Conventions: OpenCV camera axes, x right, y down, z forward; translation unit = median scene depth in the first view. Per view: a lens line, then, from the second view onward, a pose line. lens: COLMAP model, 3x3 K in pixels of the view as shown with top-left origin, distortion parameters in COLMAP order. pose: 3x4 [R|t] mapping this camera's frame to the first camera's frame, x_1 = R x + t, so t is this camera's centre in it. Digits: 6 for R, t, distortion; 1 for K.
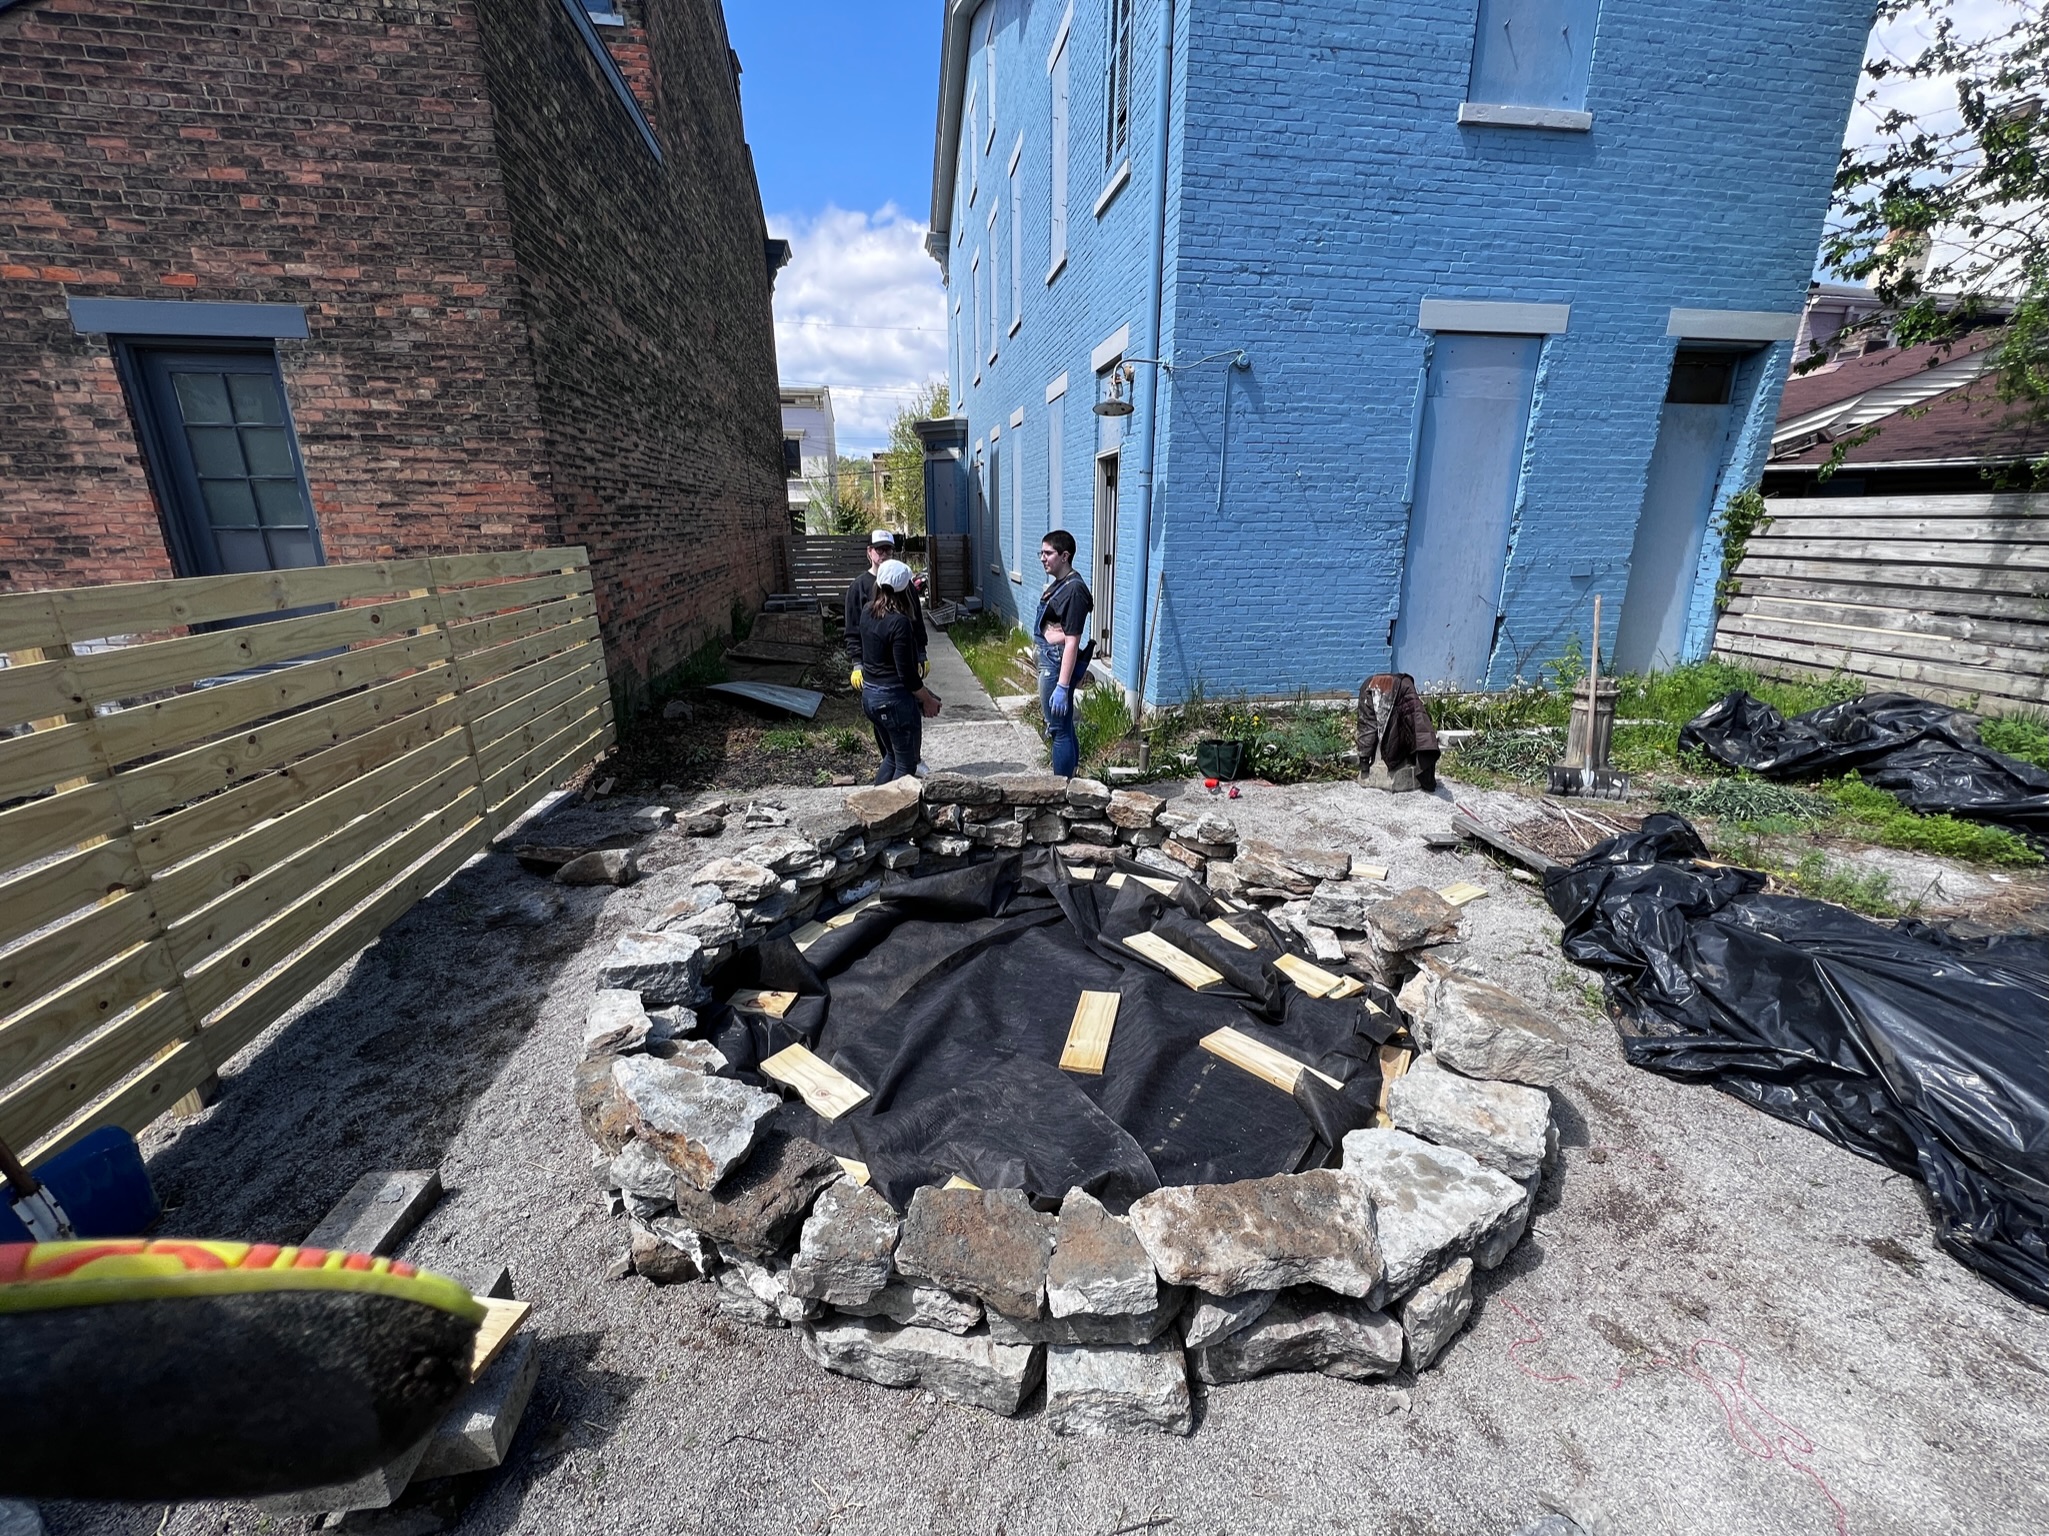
lens RADIAL K [[815.3, 0, 1019.7], [0, 815.3, 763.6], [0, 0, 1]] dist [0.000076, -0.000484]
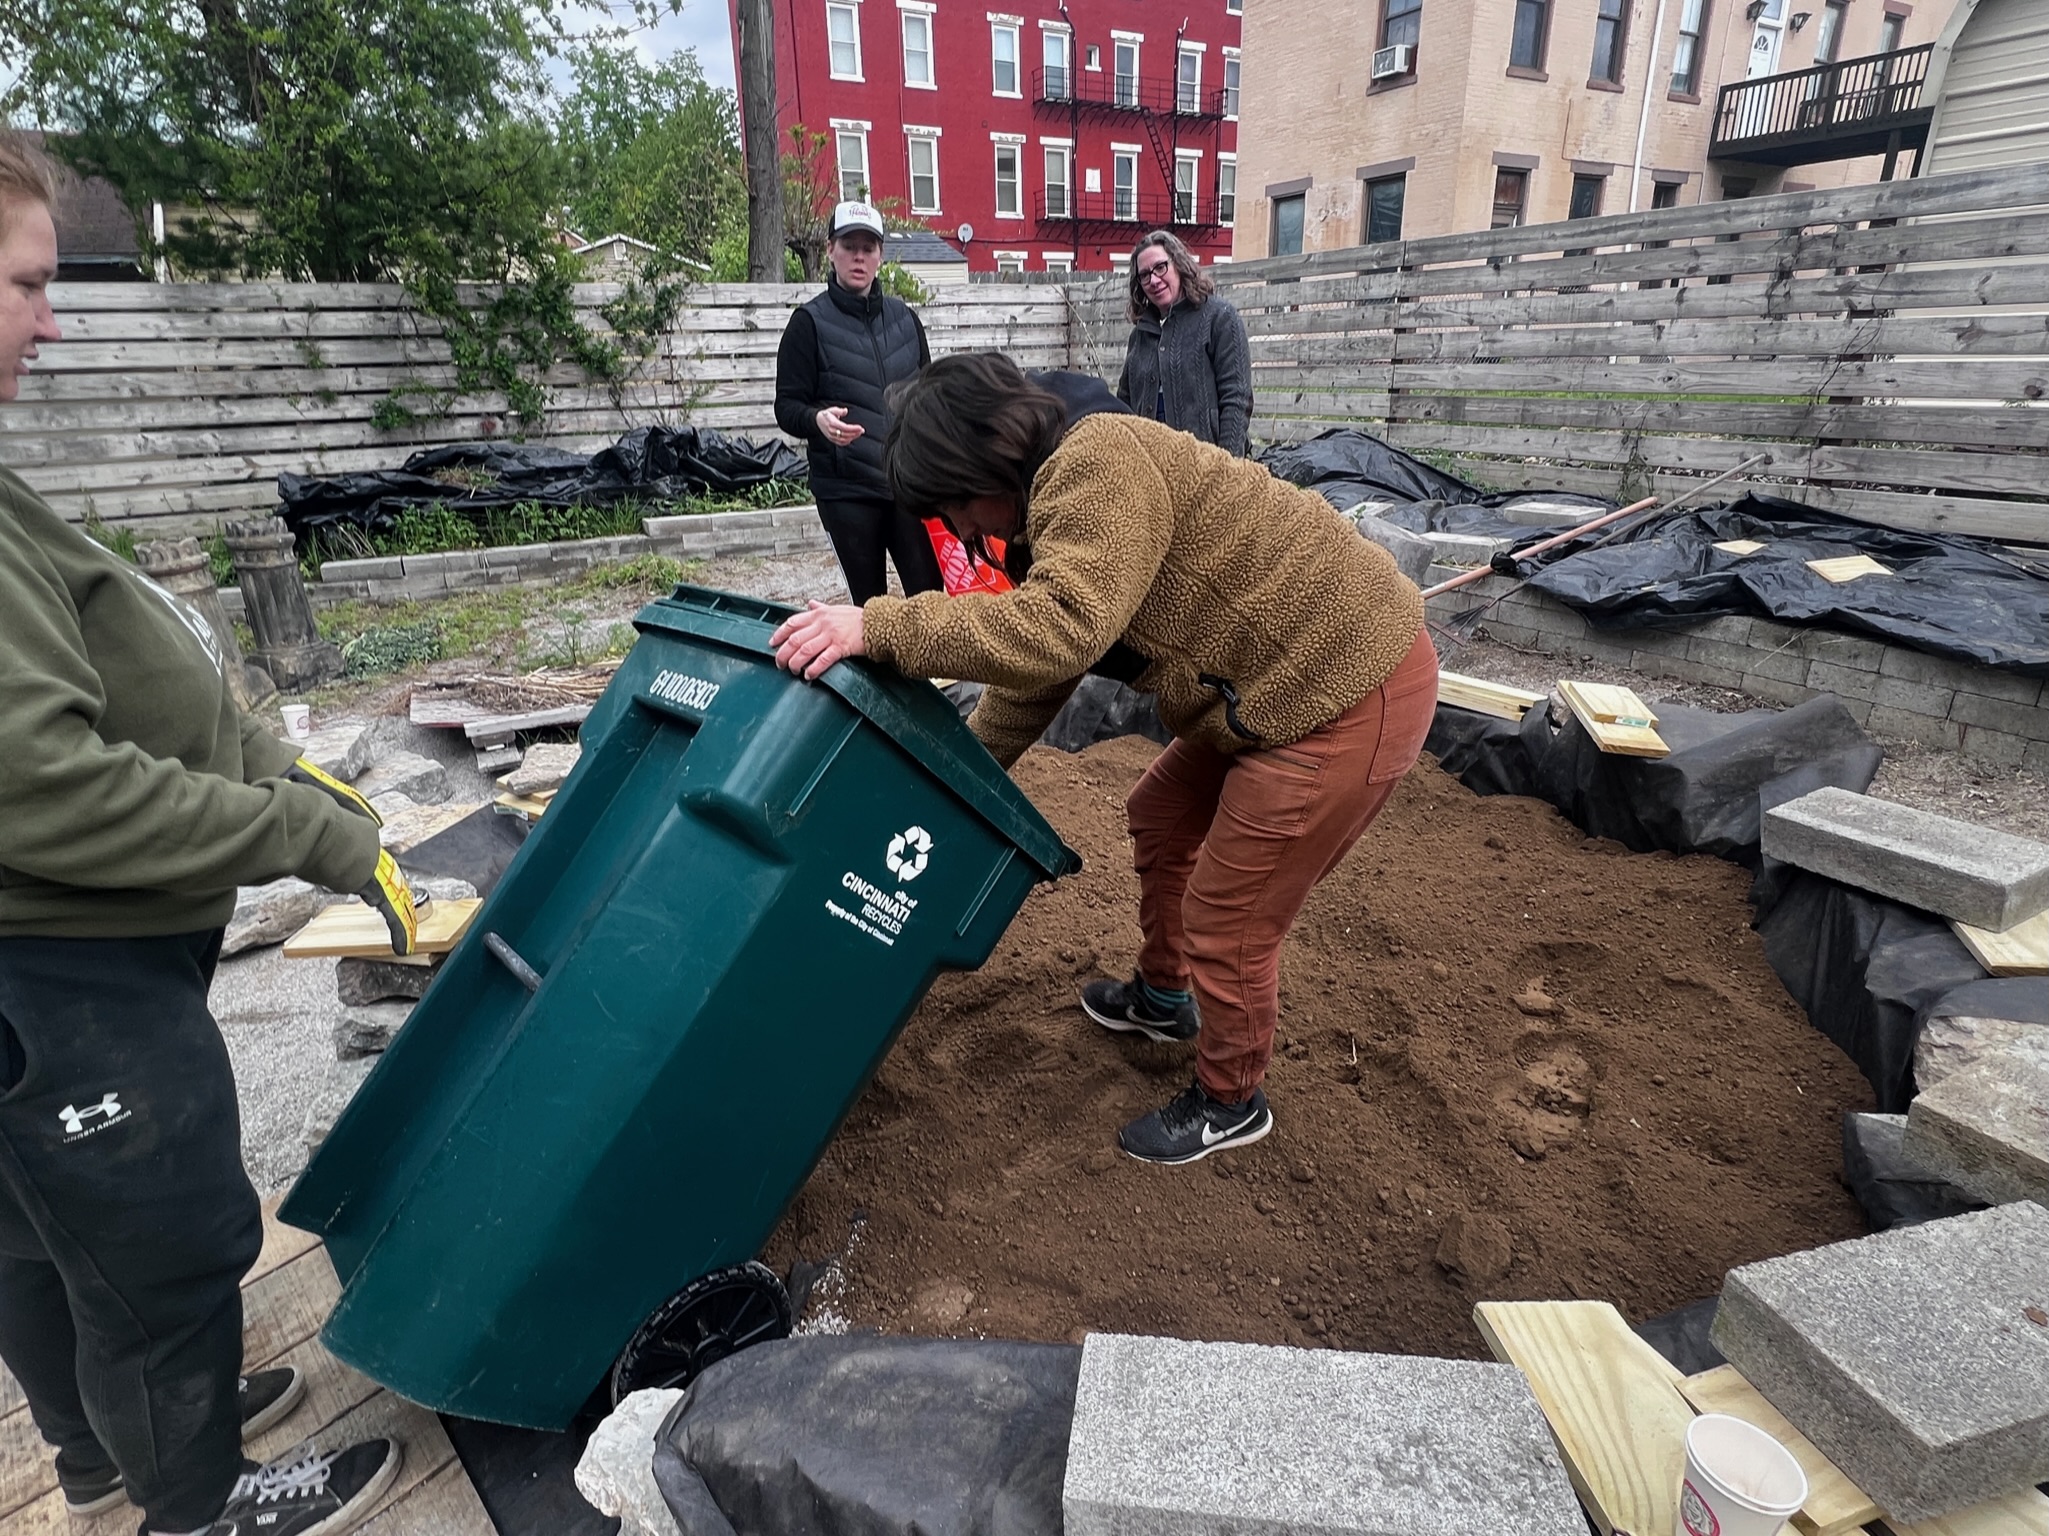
lens RADIAL K [[1067.8, 0, 1013.3], [0, 1067.8, 766.0], [0, 0, 1]] dist [-0.000724, -0.000259]
pose [[-0.364284, -0.323499, 0.873296, -0.275190], [0.292936, 0.850328, 0.437185, -0.114598], [-0.884017, 0.415079, -0.214996, 0.610860]]
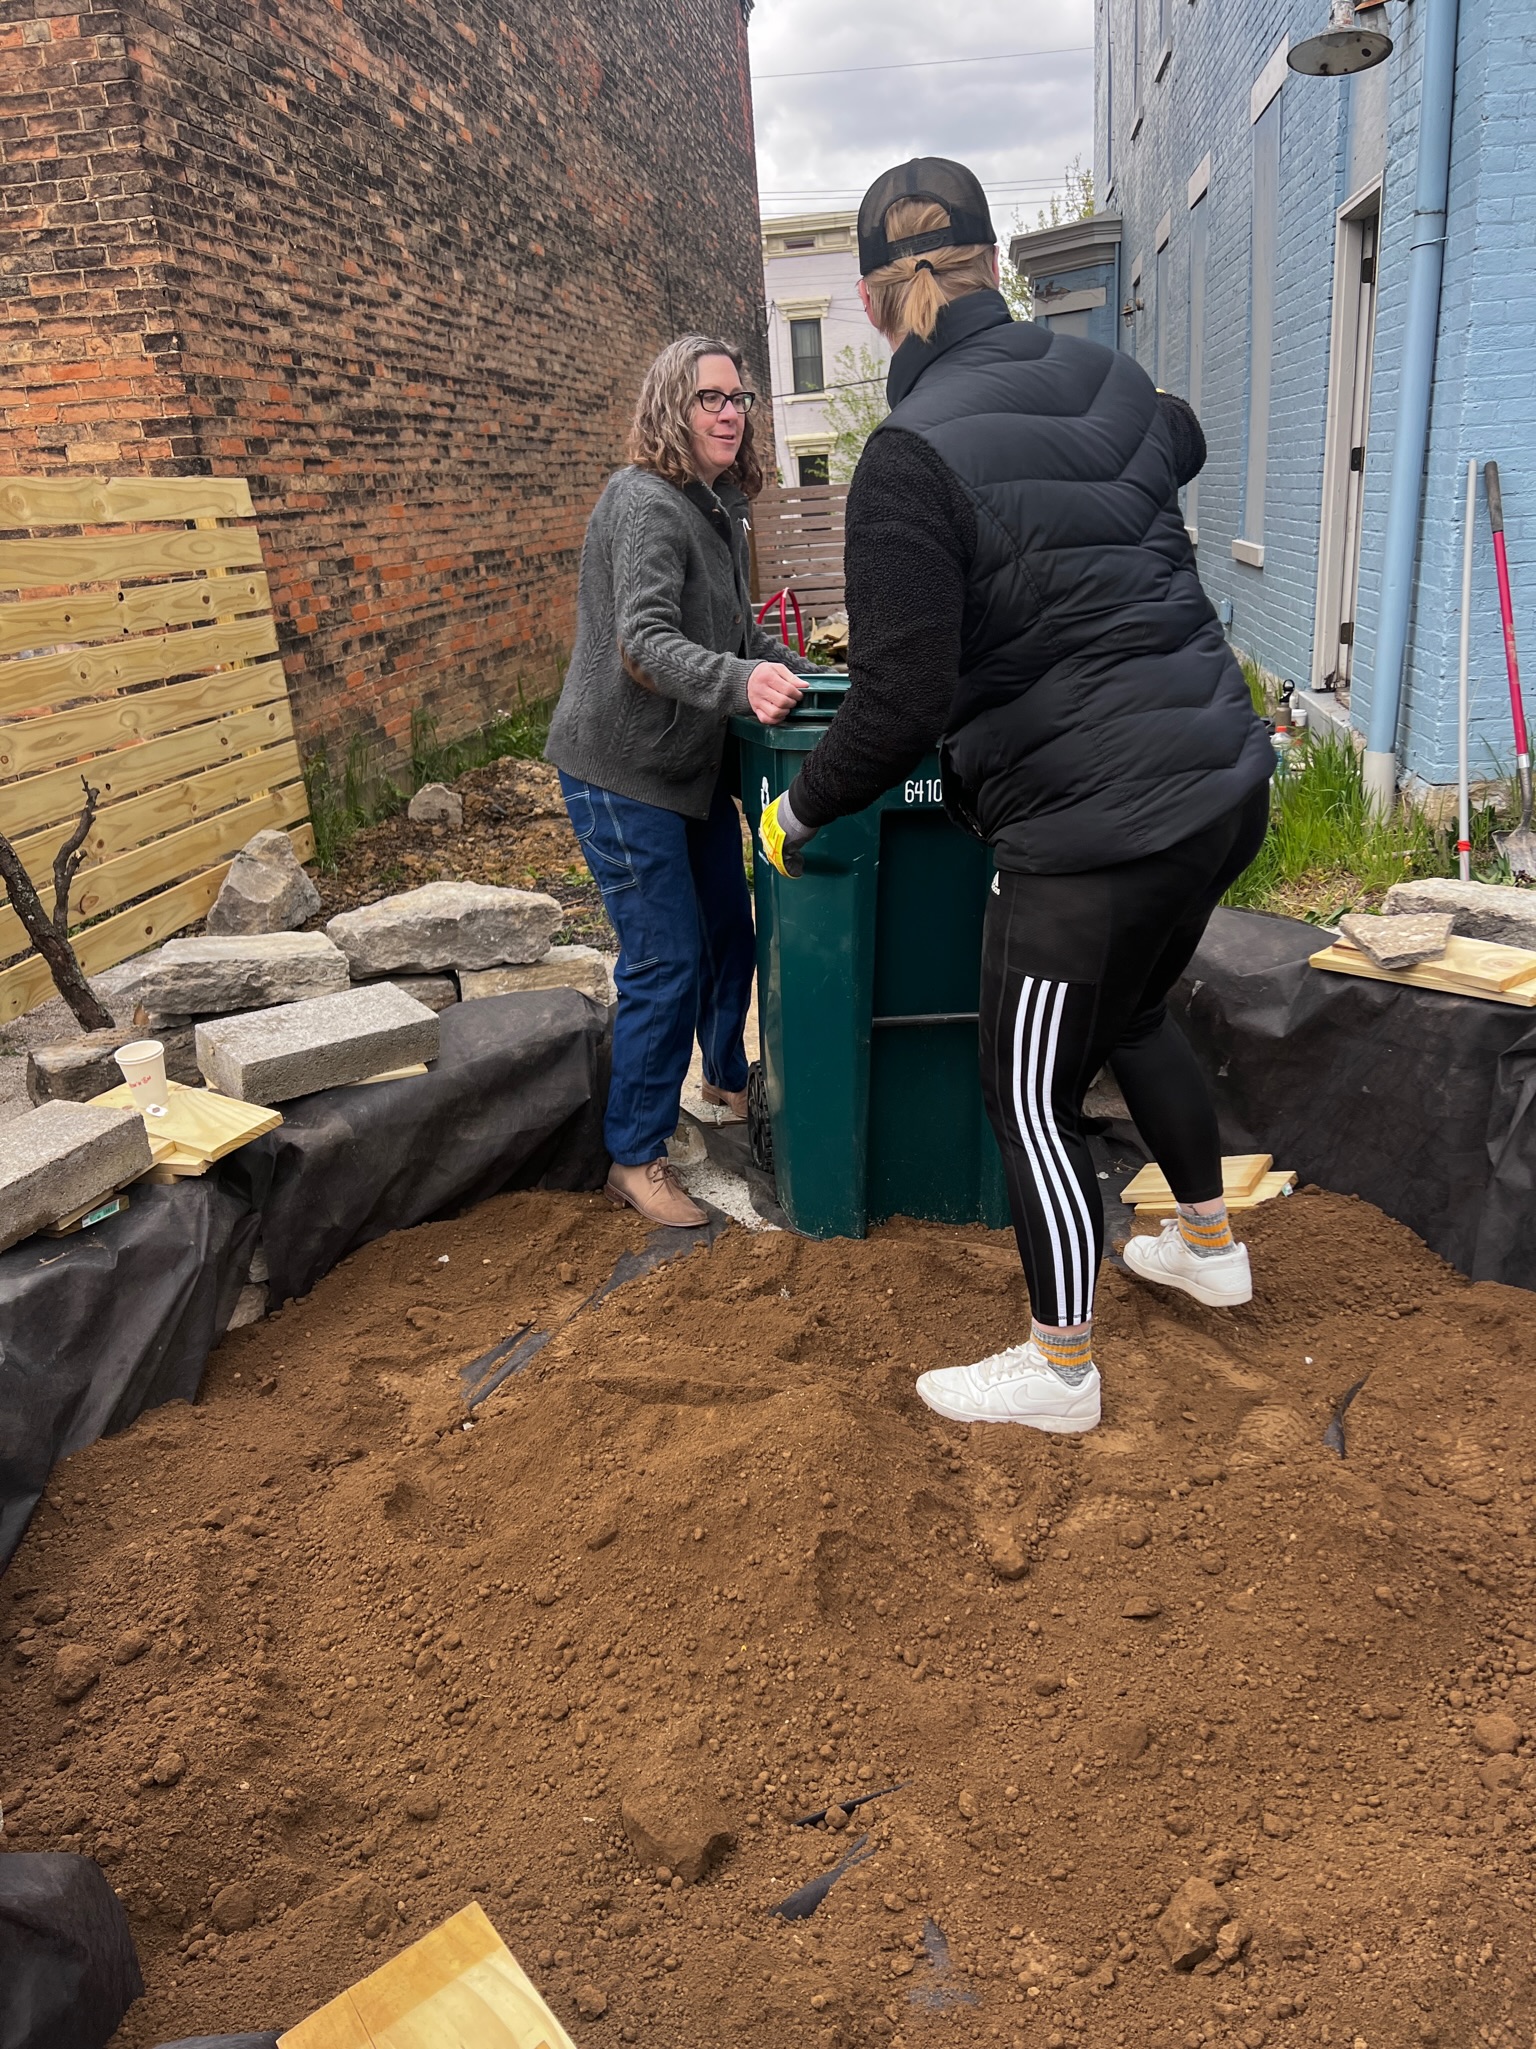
lens RADIAL K [[1535.7, 0, 784.6], [0, 1535.7, 1012.5], [0, 0, 1]] dist [0.054370, -0.057235]
pose [[0.955797, 0.035794, -0.291840, 0.098165], [-0.022770, 0.998593, 0.047901, 0.018071], [0.293143, -0.039138, 0.955267, 0.156146]]
